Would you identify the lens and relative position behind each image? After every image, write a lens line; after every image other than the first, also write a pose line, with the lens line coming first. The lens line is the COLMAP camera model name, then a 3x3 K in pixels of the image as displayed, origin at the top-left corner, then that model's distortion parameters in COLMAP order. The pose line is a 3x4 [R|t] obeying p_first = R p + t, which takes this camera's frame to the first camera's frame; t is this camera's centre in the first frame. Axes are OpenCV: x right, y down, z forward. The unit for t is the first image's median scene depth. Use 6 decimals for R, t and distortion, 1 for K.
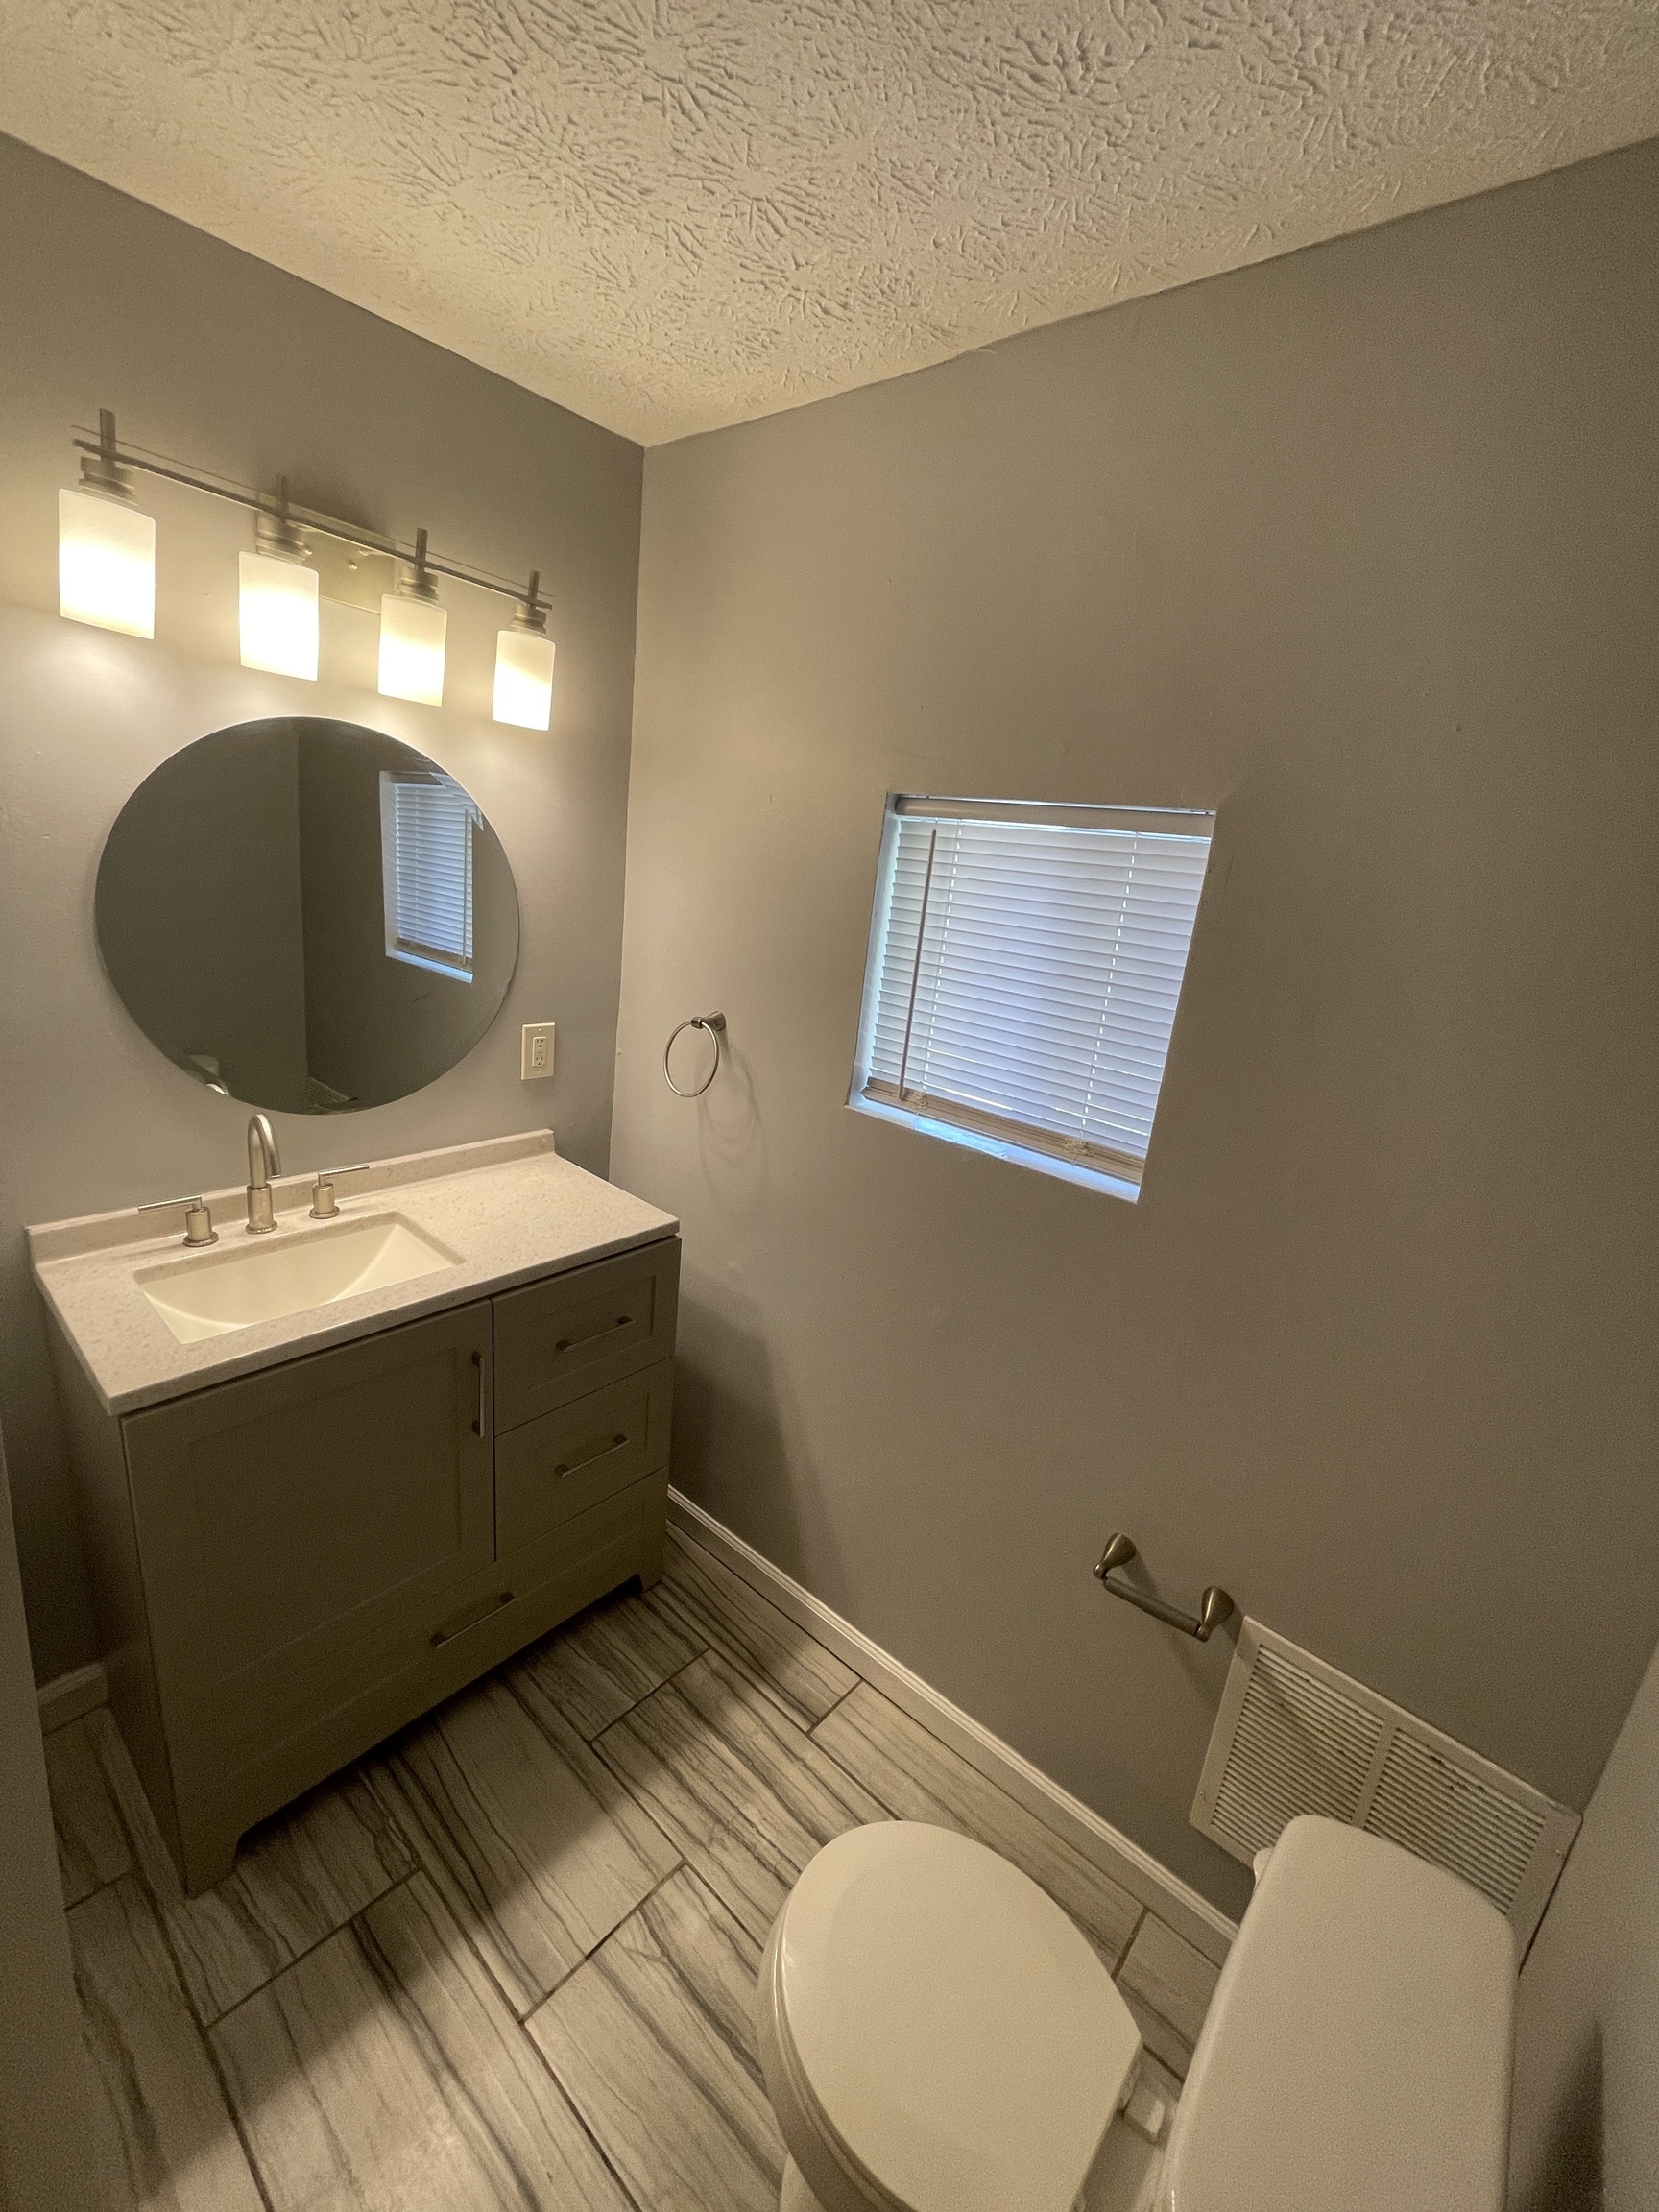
lens RADIAL K [[891.5, 0, 836.6], [0, 891.5, 1094.1], [0, 0, 1]] dist [0.003122, 0.000686]
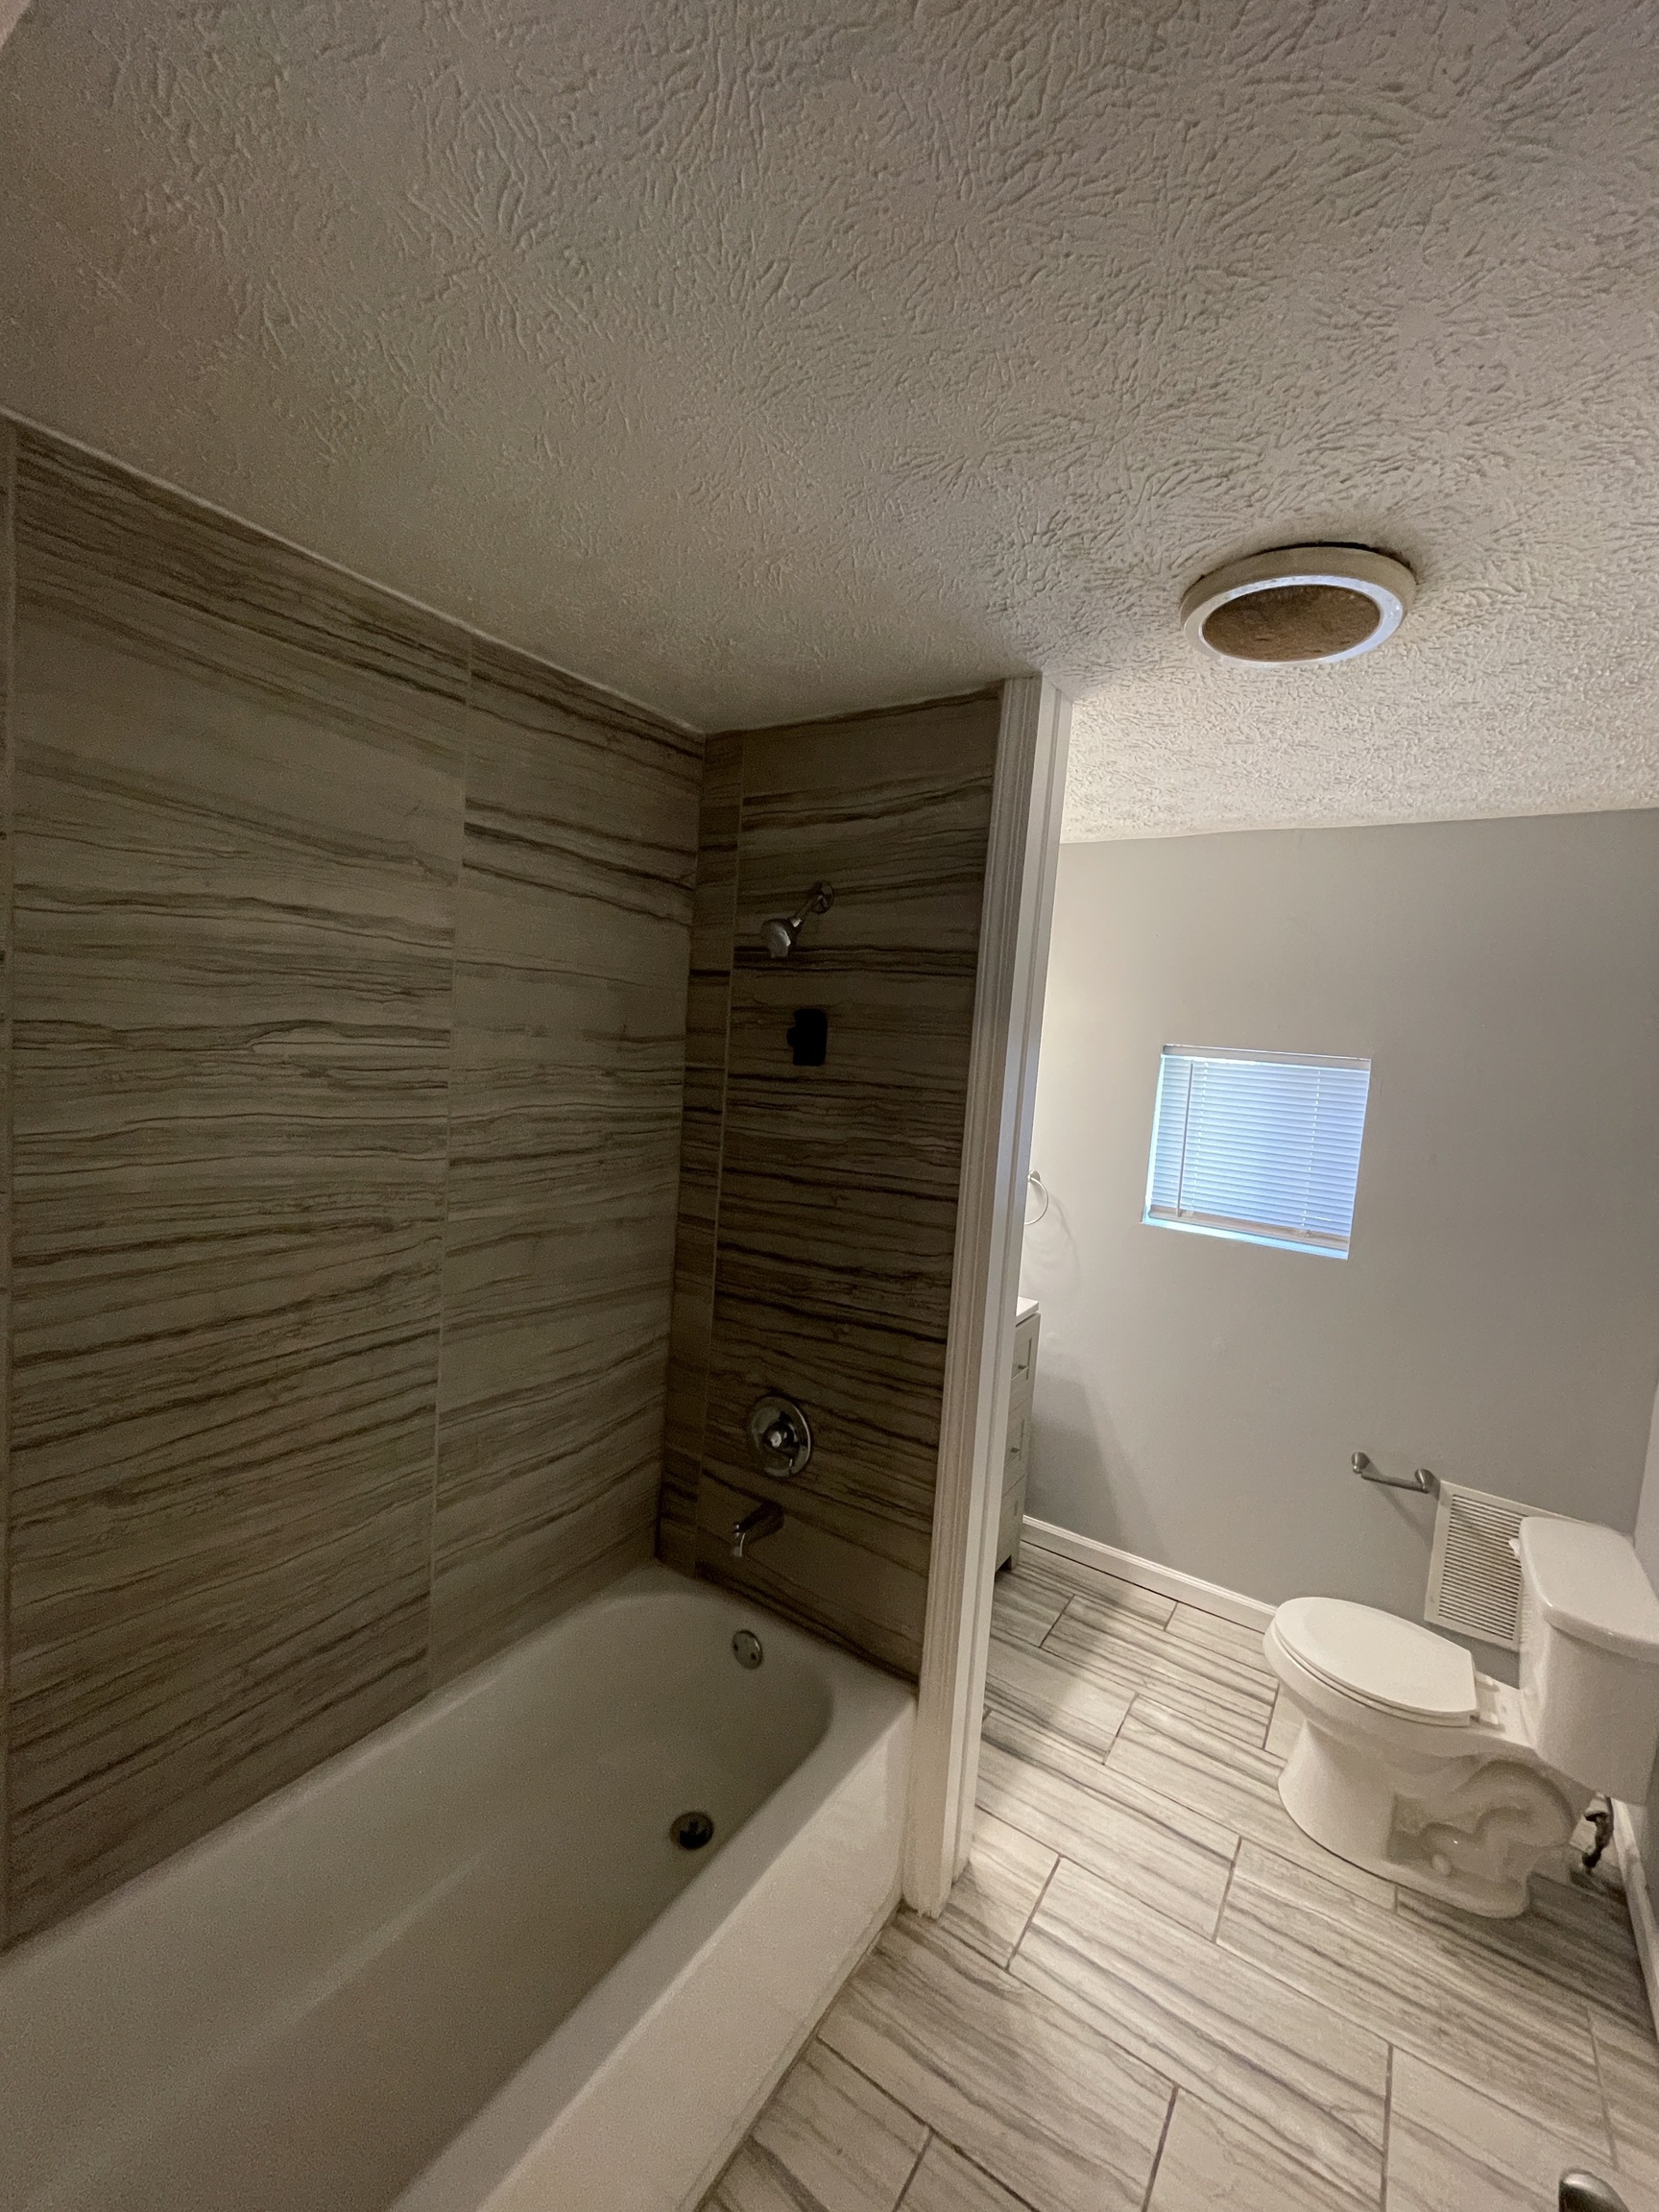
lens RADIAL K [[891.5, 0, 836.6], [0, 891.5, 1094.1], [0, 0, 1]] dist [0.003122, 0.000686]
pose [[0.991452, -0.046539, 0.121888, -0.872091], [0.065056, 0.986138, -0.152644, -0.008245], [-0.113094, 0.159269, 0.980736, -0.720825]]
